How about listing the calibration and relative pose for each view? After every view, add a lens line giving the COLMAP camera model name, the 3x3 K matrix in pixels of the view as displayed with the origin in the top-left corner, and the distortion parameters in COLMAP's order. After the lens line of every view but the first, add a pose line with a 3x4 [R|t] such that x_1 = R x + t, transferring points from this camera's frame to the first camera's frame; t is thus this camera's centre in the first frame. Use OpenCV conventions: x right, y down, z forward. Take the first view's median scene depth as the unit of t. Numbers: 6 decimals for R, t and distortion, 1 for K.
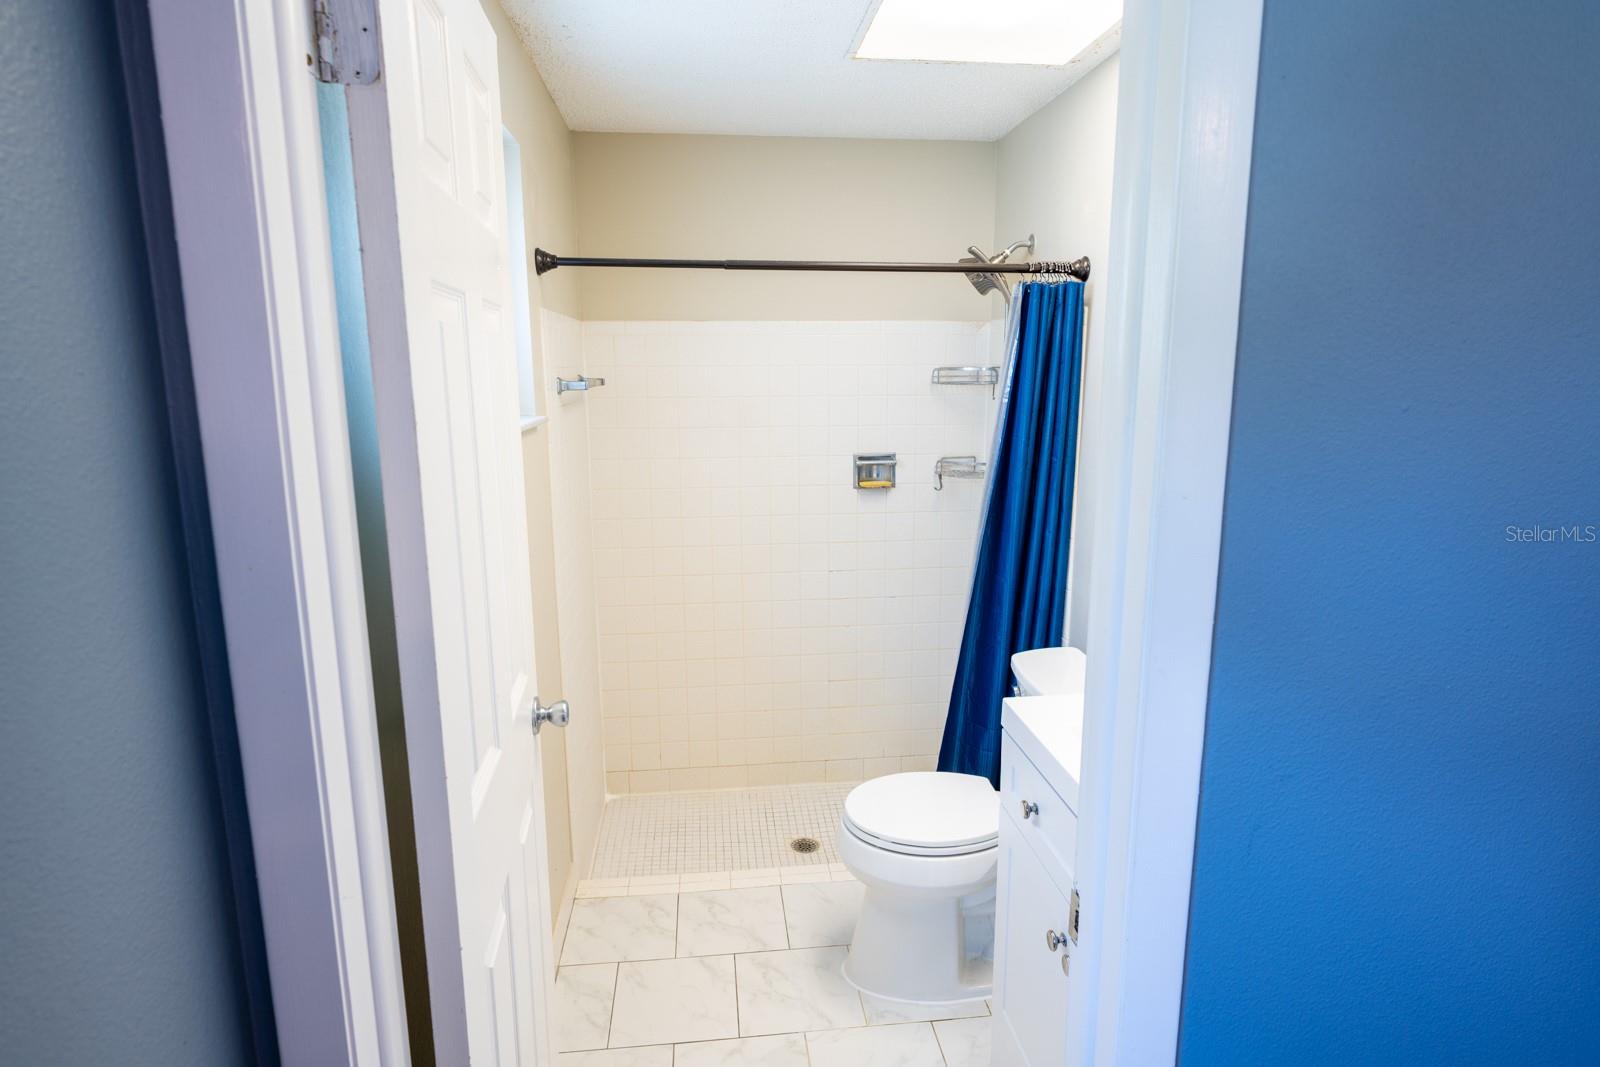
lens RADIAL K [[881.0, 0, 805.9], [0, 881.0, 534.0], [0, 0, 1]] dist [-0.010908, 0.001824]
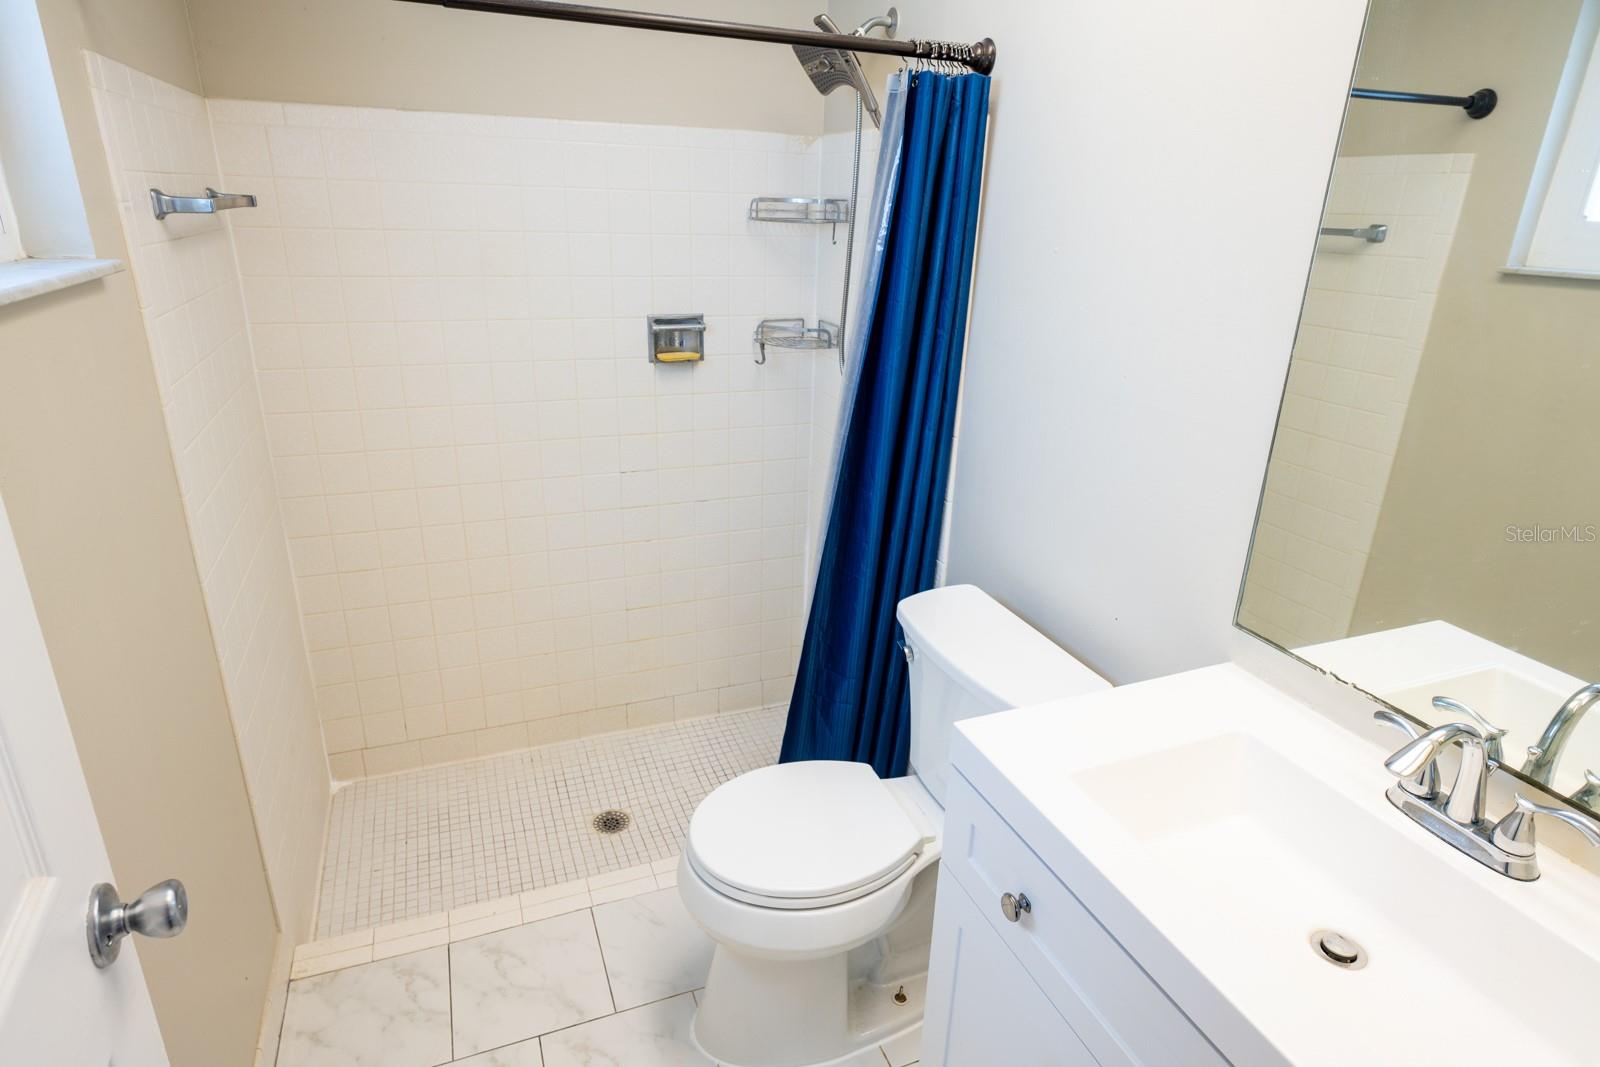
lens RADIAL K [[881.0, 0, 805.9], [0, 881.0, 534.0], [0, 0, 1]] dist [-0.010908, 0.001824]
pose [[0.962166, -0.061949, 0.265329, -0.031879], [0.015258, 0.984532, 0.174537, -0.045880], [-0.272038, -0.163885, 0.948228, 0.285620]]
